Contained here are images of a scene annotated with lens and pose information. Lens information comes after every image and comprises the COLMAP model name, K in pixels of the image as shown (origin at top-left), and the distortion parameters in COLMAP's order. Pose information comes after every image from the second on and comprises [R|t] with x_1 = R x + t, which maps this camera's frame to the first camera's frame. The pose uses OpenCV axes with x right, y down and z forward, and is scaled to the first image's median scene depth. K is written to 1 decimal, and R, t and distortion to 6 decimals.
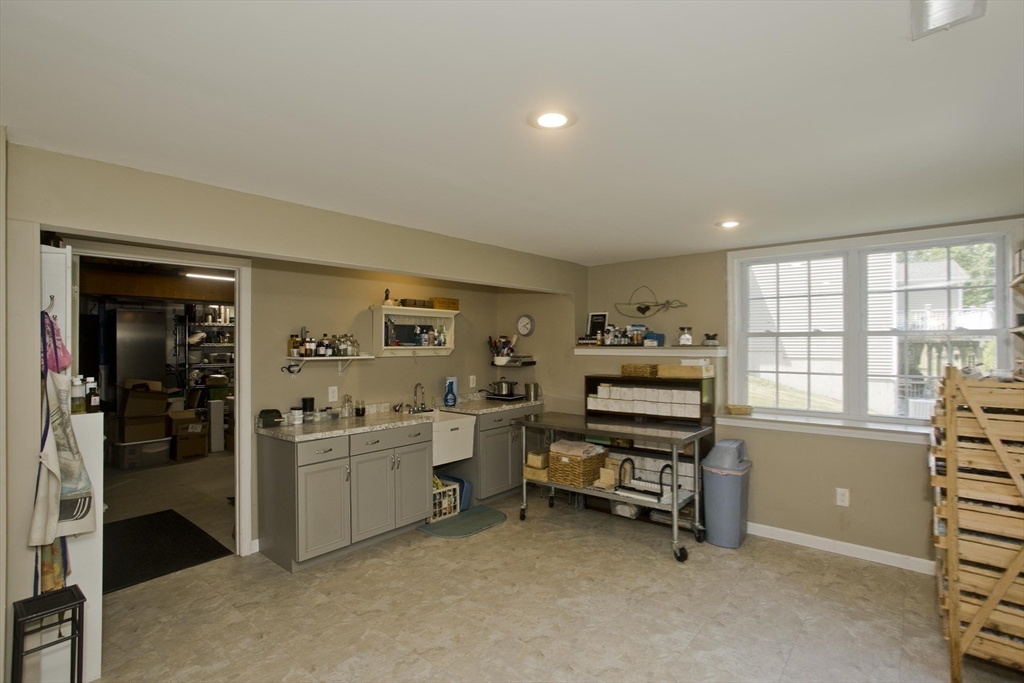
lens RADIAL K [[488.3, 0, 512.2], [0, 488.3, 342.0], [0, 0, 1]] dist [-0.006634, 0.002965]
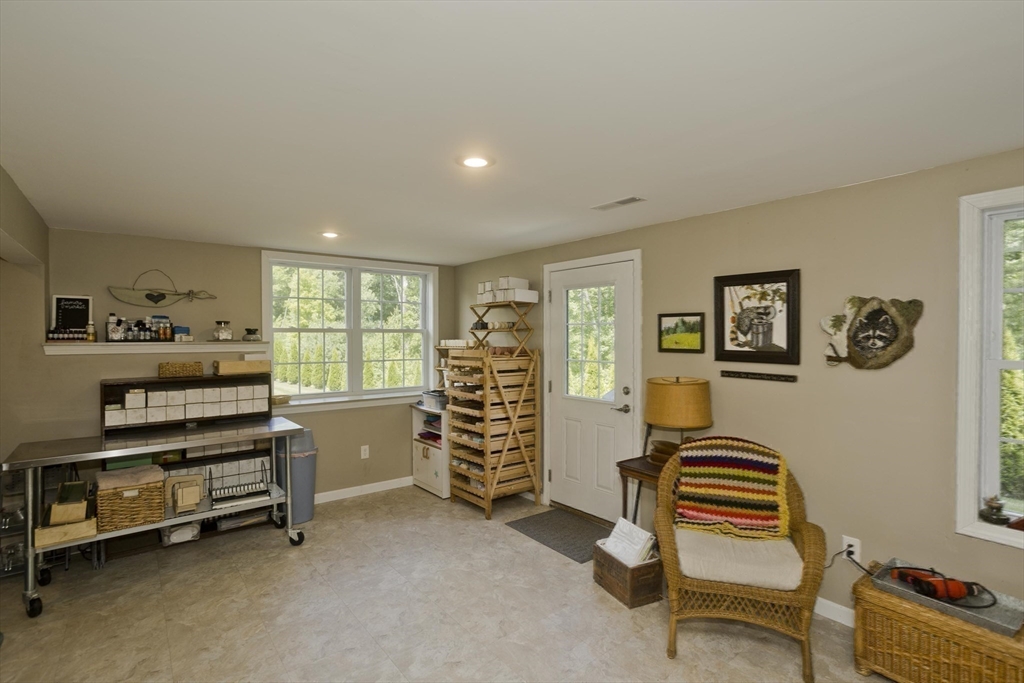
lens RADIAL K [[488.3, 0, 510.1], [0, 488.3, 338.9], [0, 0, 1]] dist [-0.006634, 0.002965]
pose [[0.221514, -0.000823, 0.975157, -0.477639], [-0.000993, 0.999999, 0.001070, 0.002900], [-0.975157, -0.001205, 0.221513, 0.264320]]
